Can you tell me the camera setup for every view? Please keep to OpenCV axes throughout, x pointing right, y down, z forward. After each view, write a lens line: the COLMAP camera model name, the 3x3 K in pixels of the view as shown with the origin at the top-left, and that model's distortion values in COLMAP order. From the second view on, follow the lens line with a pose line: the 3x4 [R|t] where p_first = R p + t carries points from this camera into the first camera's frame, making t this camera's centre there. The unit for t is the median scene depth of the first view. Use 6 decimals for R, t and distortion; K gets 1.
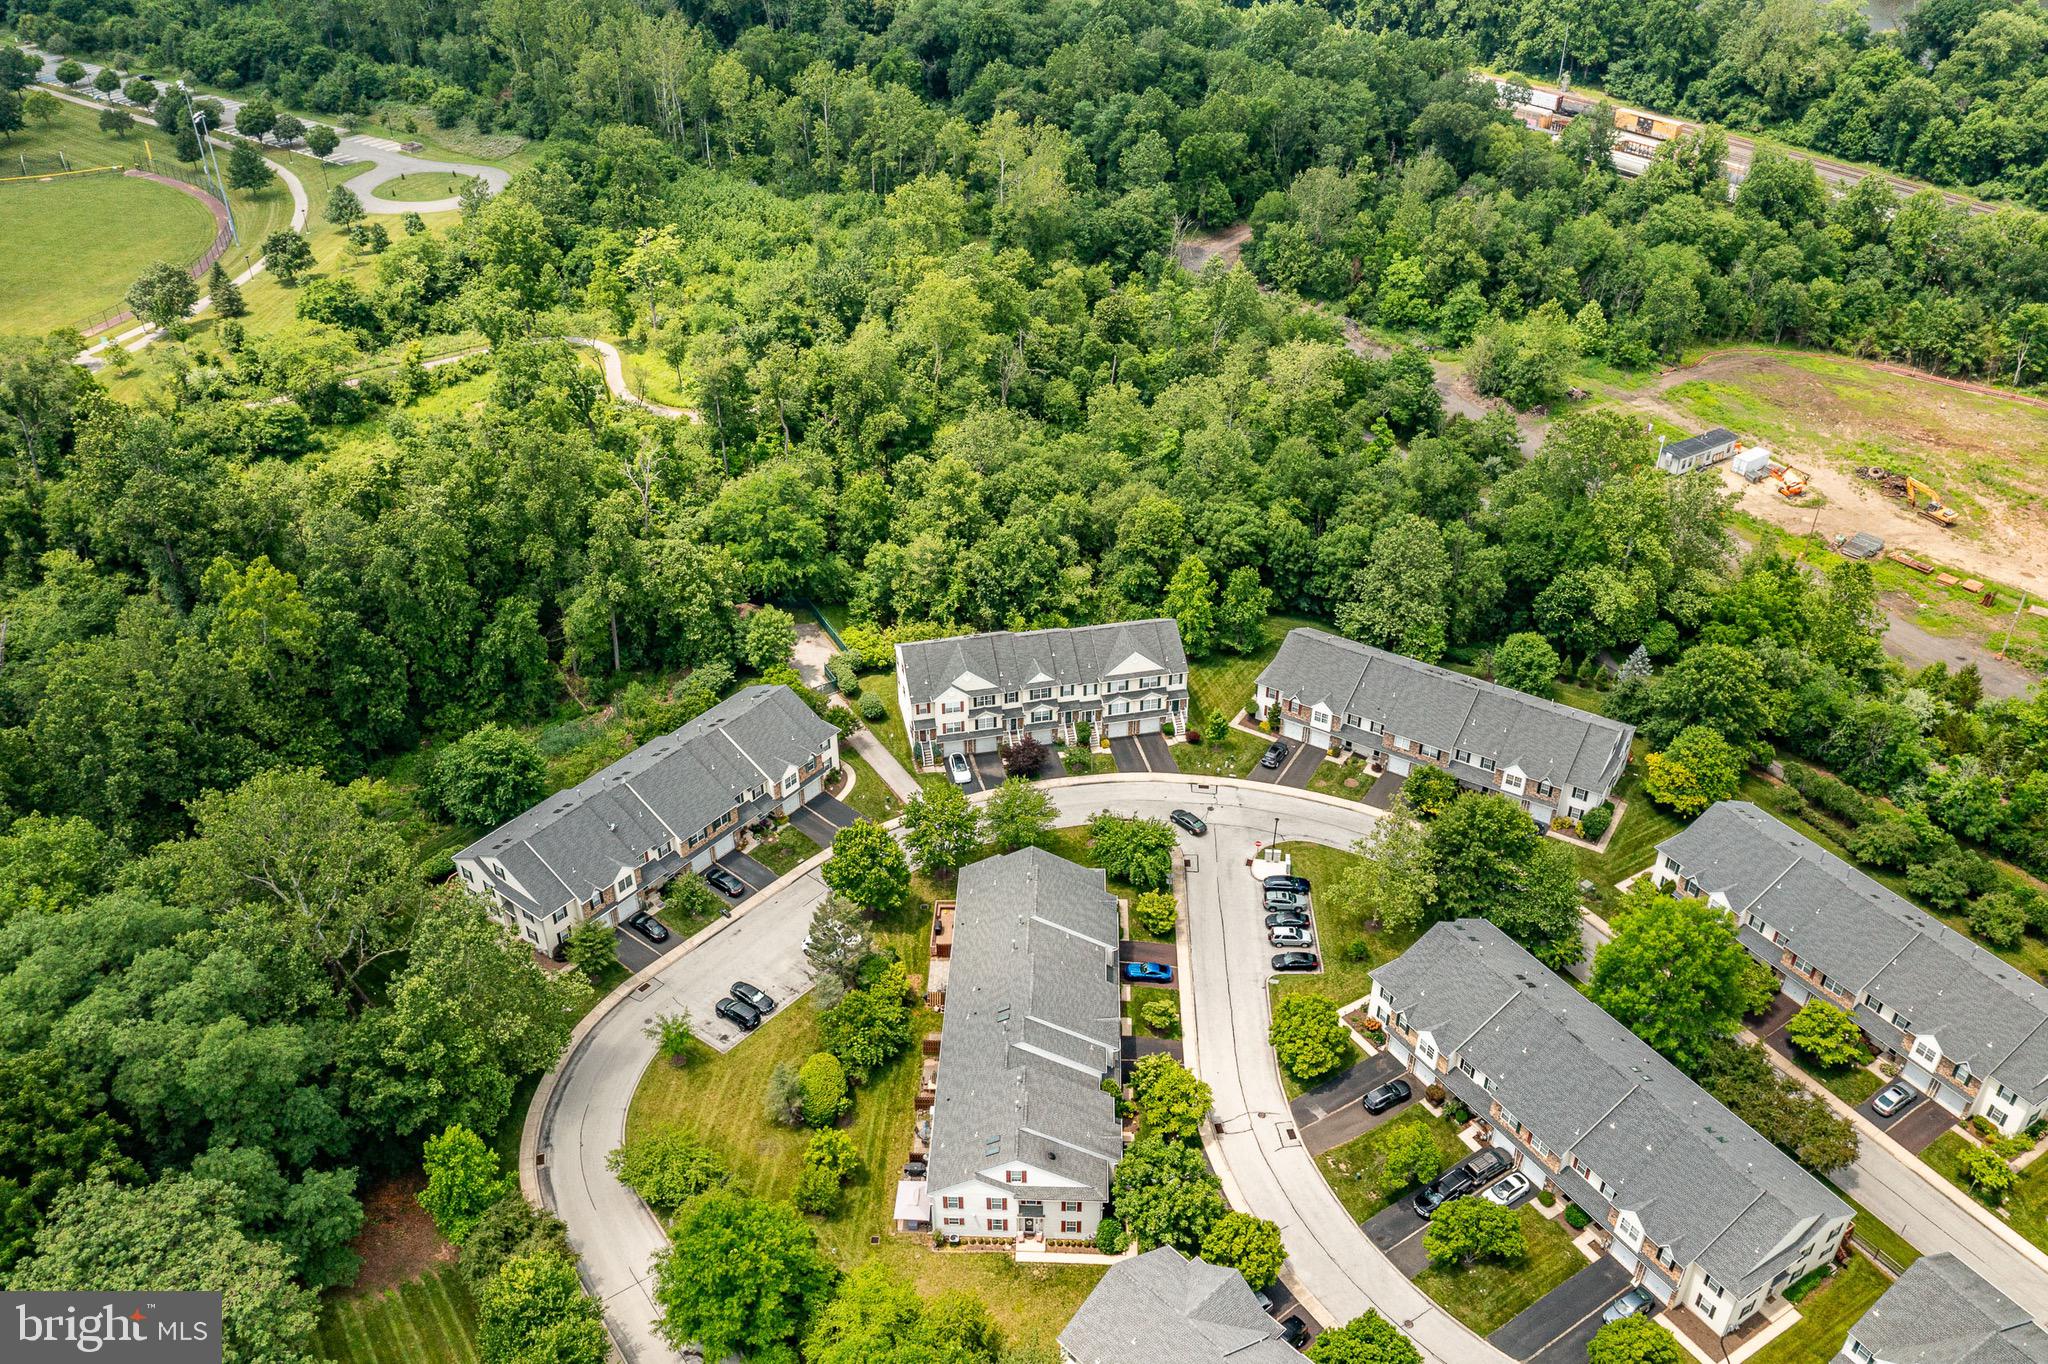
lens RADIAL K [[1633.9, 0, 1040.5], [0, 1633.9, 695.1], [0, 0, 1]] dist [-0.013735, 0.011346]
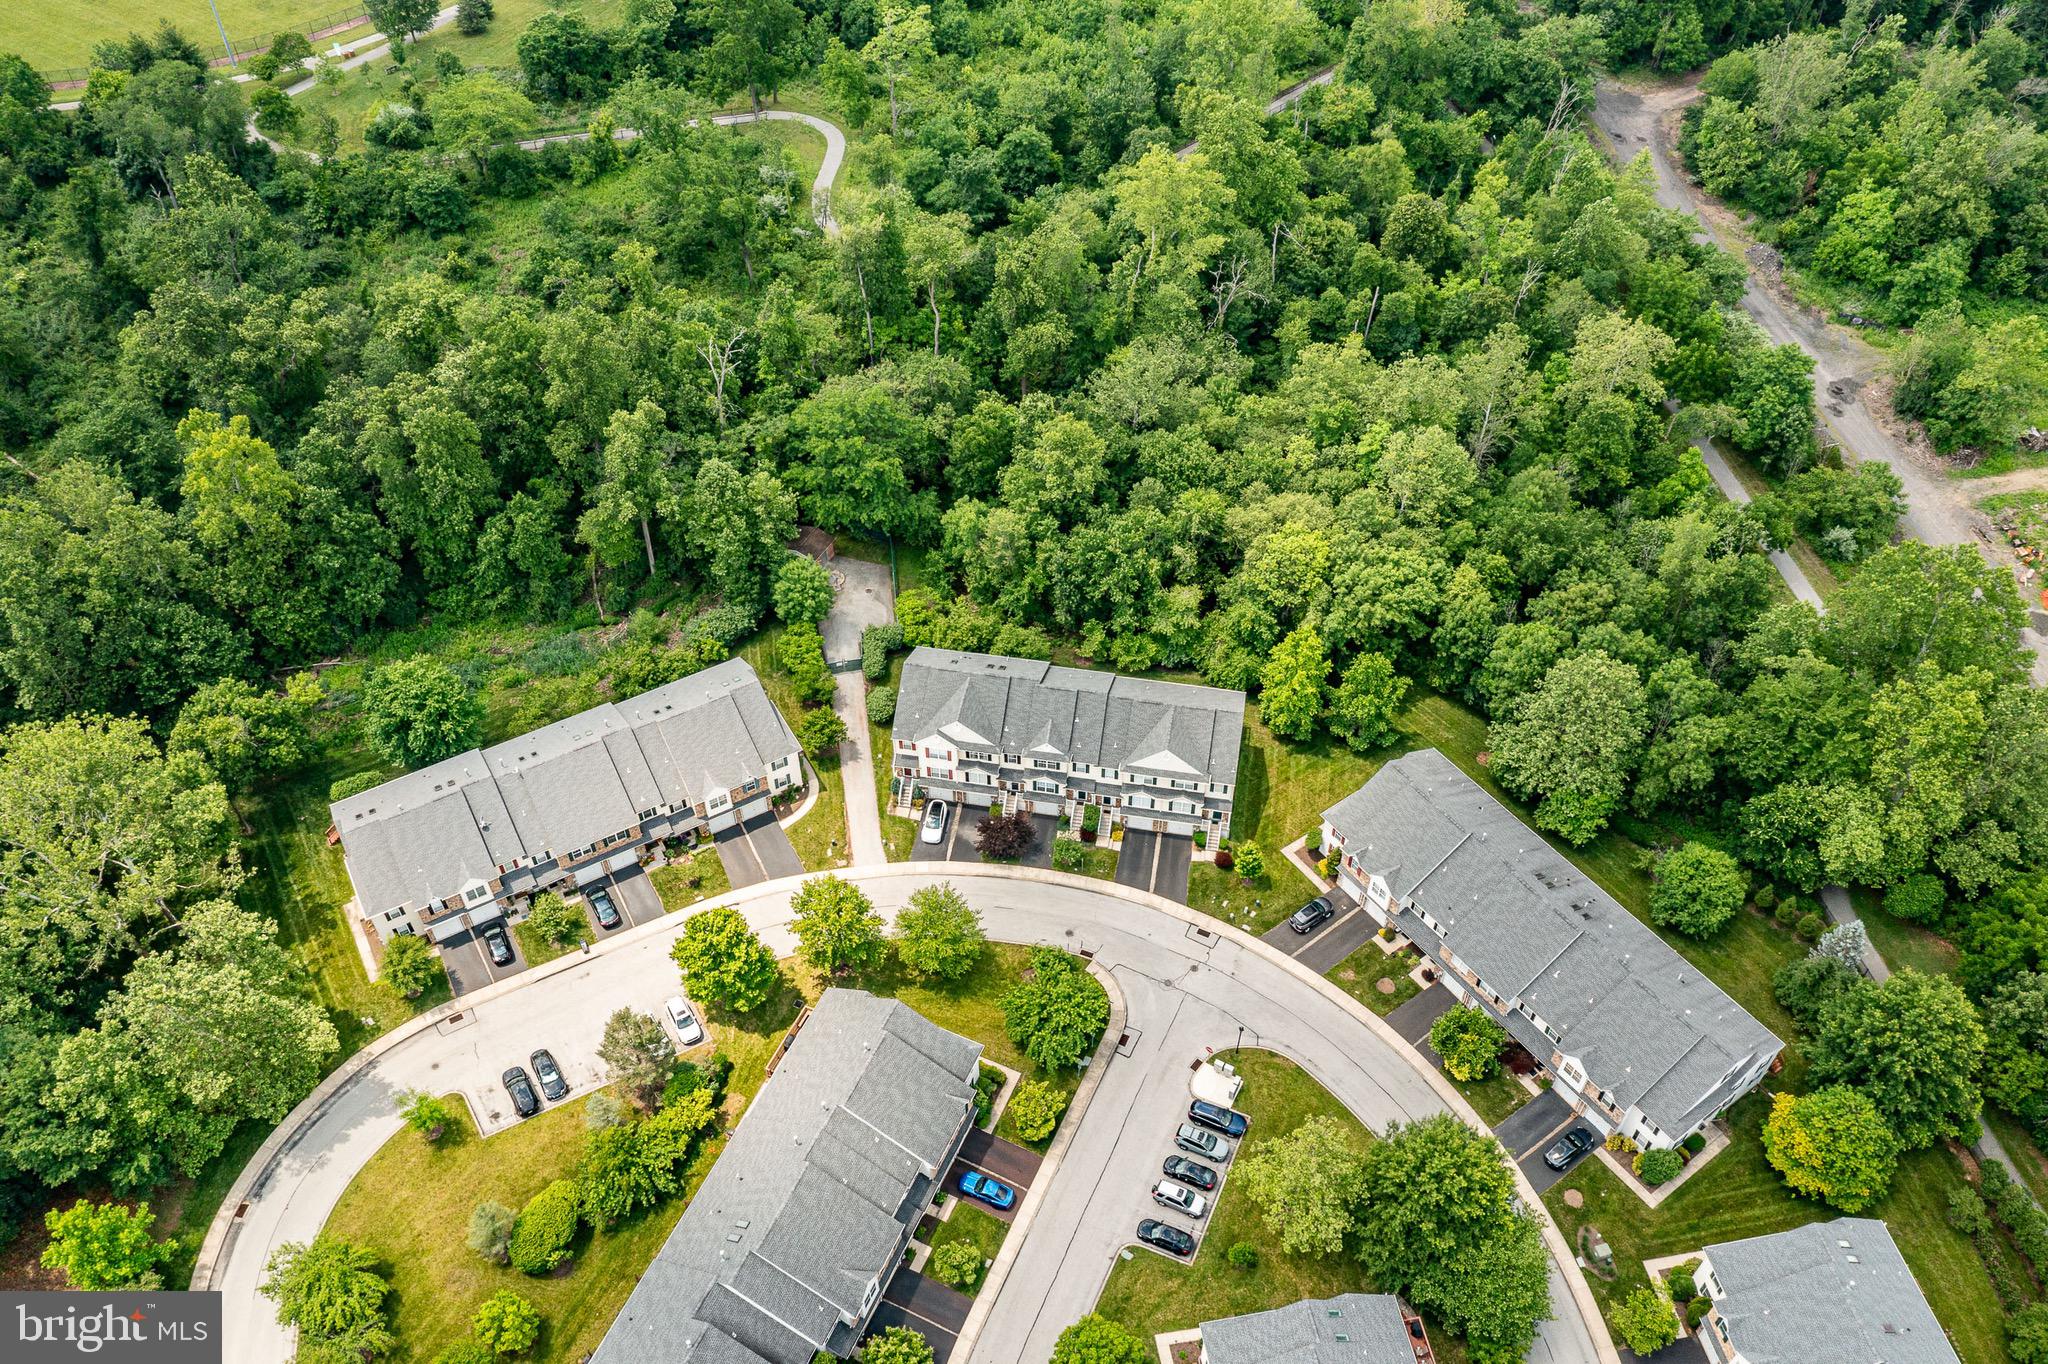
lens RADIAL K [[1633.9, 0, 1033.7], [0, 1633.9, 685.9], [0, 0, 1]] dist [-0.013735, 0.011346]
pose [[0.923924, 0.275535, -0.265414, 0.198341], [-0.213625, 0.947088, 0.239561, -0.229877], [0.317378, -0.164638, 0.933898, 0.232872]]
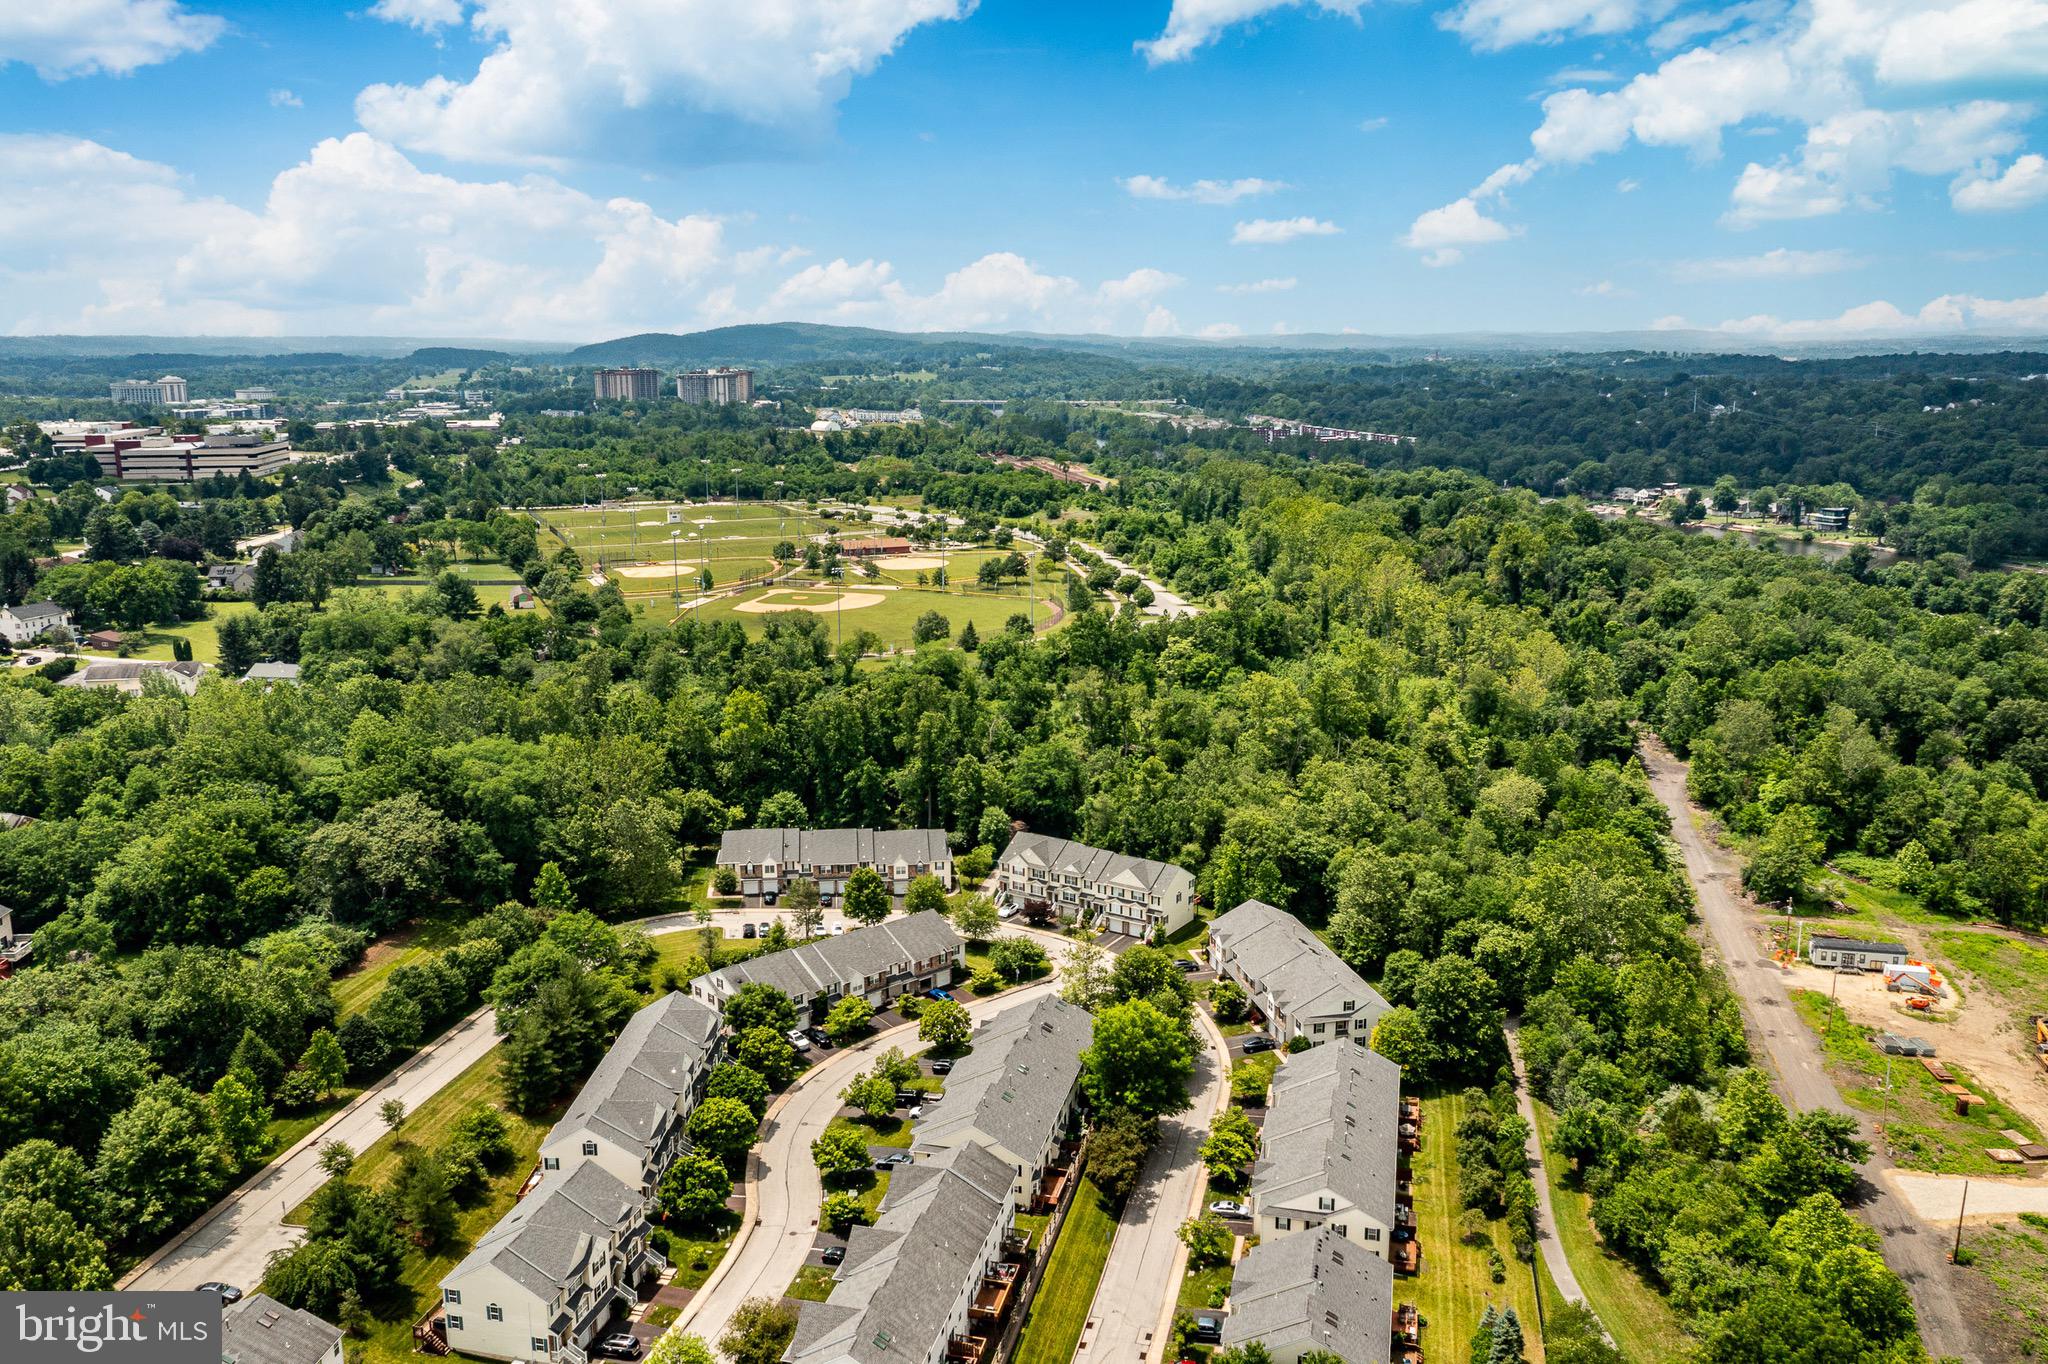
lens RADIAL K [[1633.9, 0, 1025.5], [0, 1633.9, 681.6], [0, 0, 1]] dist [-0.013735, 0.011346]
pose [[0.694552, 0.145691, -0.704536, 0.974105], [-0.403138, 0.889910, -0.213401, 0.168654], [0.595883, 0.432244, 0.676822, -0.104193]]
